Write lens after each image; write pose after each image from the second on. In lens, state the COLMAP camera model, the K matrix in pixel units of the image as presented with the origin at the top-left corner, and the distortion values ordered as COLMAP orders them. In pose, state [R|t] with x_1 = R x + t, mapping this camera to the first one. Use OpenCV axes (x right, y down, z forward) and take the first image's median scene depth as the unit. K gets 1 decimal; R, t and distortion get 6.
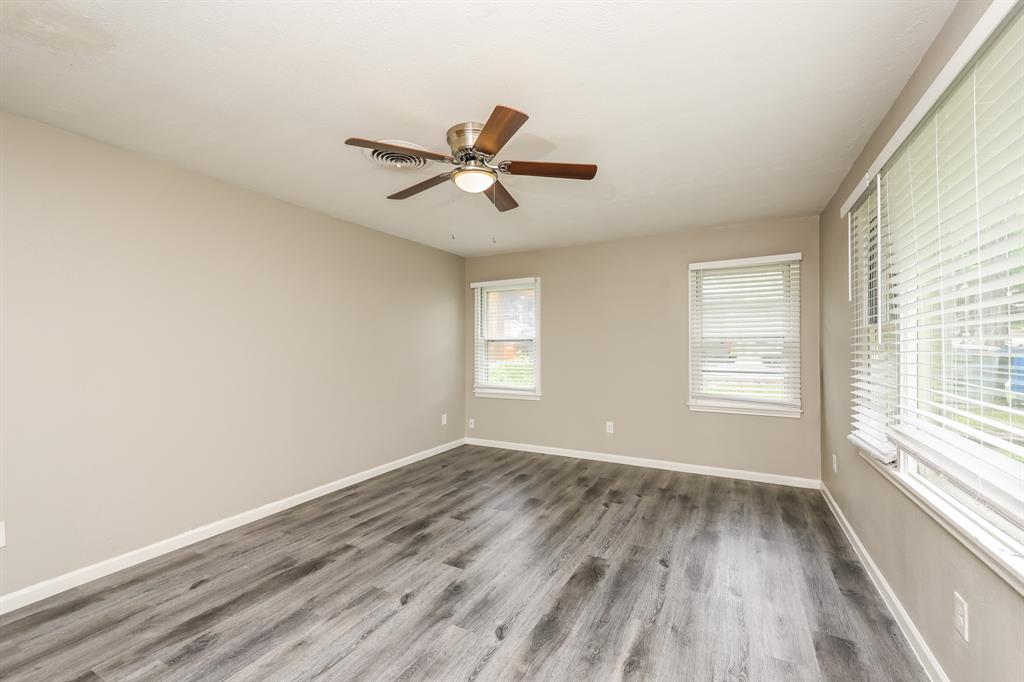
lens RADIAL K [[422.7, 0, 511.2], [0, 422.7, 331.3], [0, 0, 1]] dist [0.004019, -0.000084]
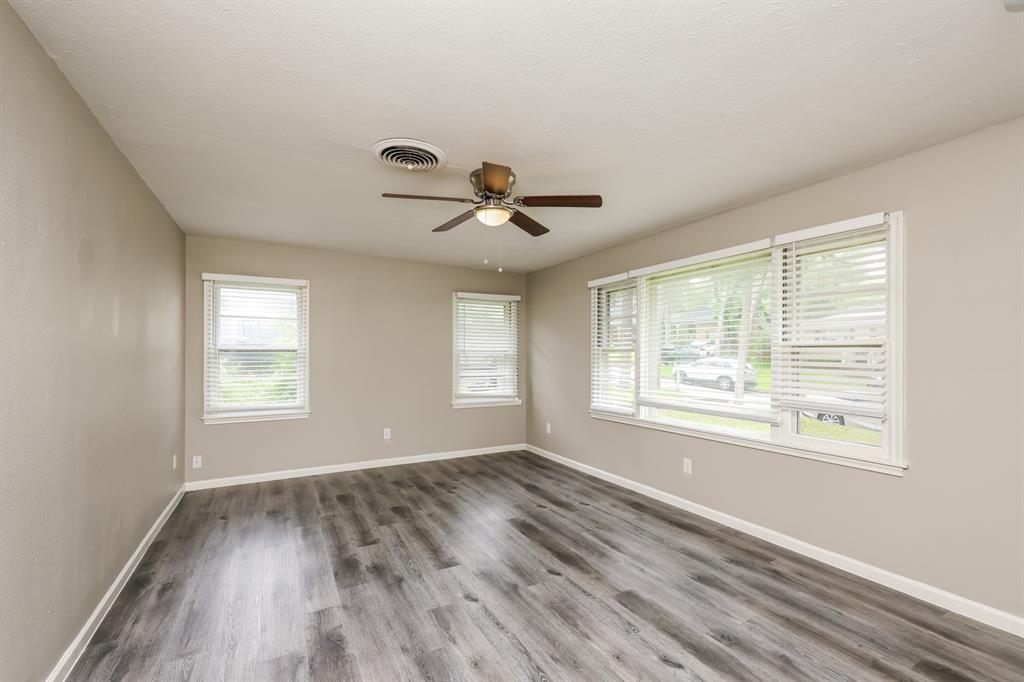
lens RADIAL K [[422.7, 0, 511.1], [0, 422.7, 331.4], [0, 0, 1]] dist [0.004019, -0.000084]
pose [[0.549246, 0.048201, 0.834270, -0.557873], [-0.031499, 0.998820, -0.036970, -0.002488], [-0.835067, -0.005973, 0.550116, 0.165102]]
